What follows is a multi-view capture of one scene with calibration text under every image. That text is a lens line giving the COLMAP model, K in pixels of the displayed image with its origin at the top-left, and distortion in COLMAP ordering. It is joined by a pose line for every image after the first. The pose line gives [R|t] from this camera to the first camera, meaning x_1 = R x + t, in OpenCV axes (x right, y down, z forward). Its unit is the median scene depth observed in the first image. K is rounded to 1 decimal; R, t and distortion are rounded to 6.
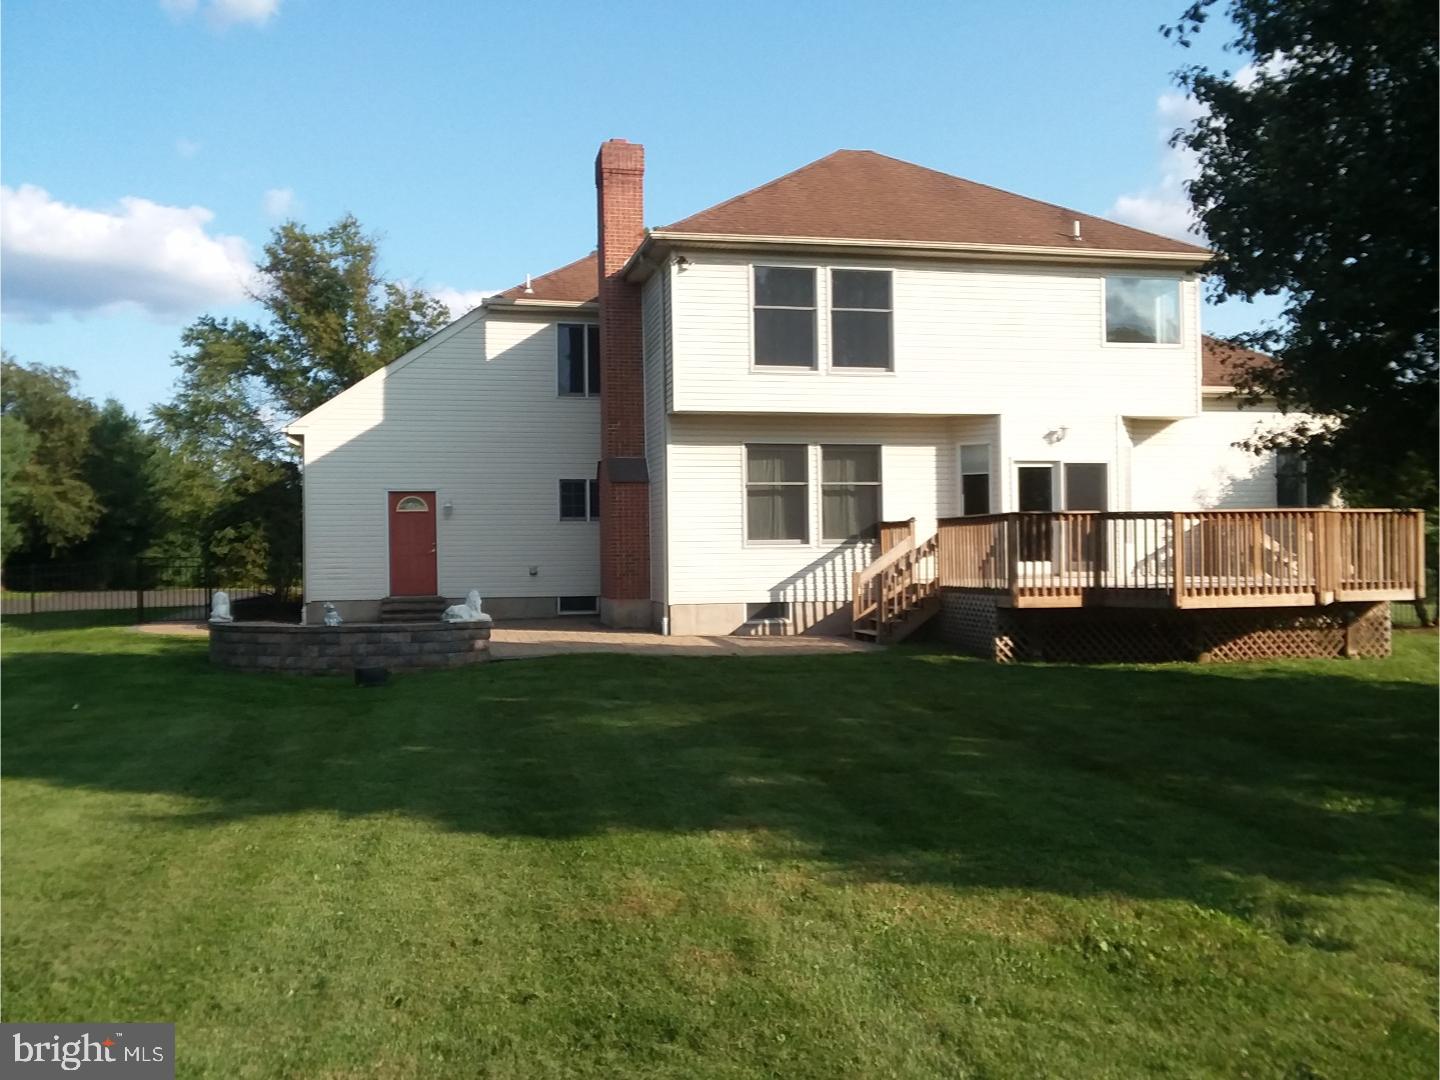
lens RADIAL K [[1240.7, 0, 713.6], [0, 1240.7, 537.6], [0, 0, 1]] dist [0.026632, -0.006906]
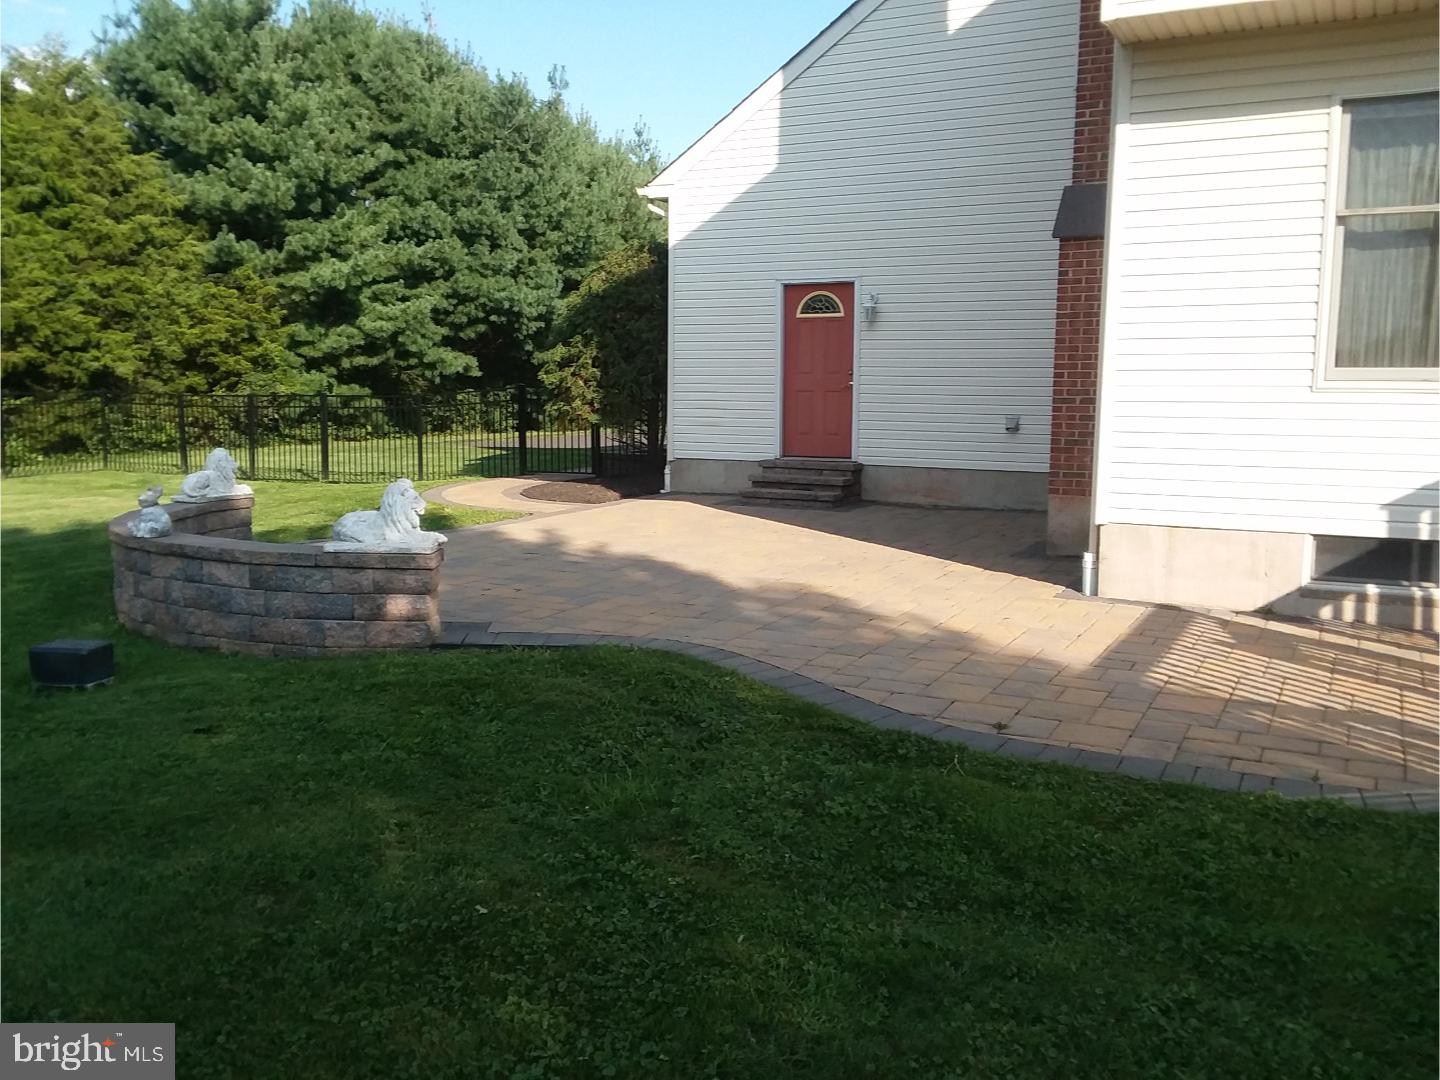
lens RADIAL K [[1240.7, 0, 707.2], [0, 1240.7, 536.0], [0, 0, 1]] dist [0.026632, -0.006906]
pose [[0.758064, 0.095187, -0.645196, 0.131869], [-0.006867, 0.990402, 0.138048, 0.001432], [0.652144, -0.100219, 0.751442, 0.587029]]
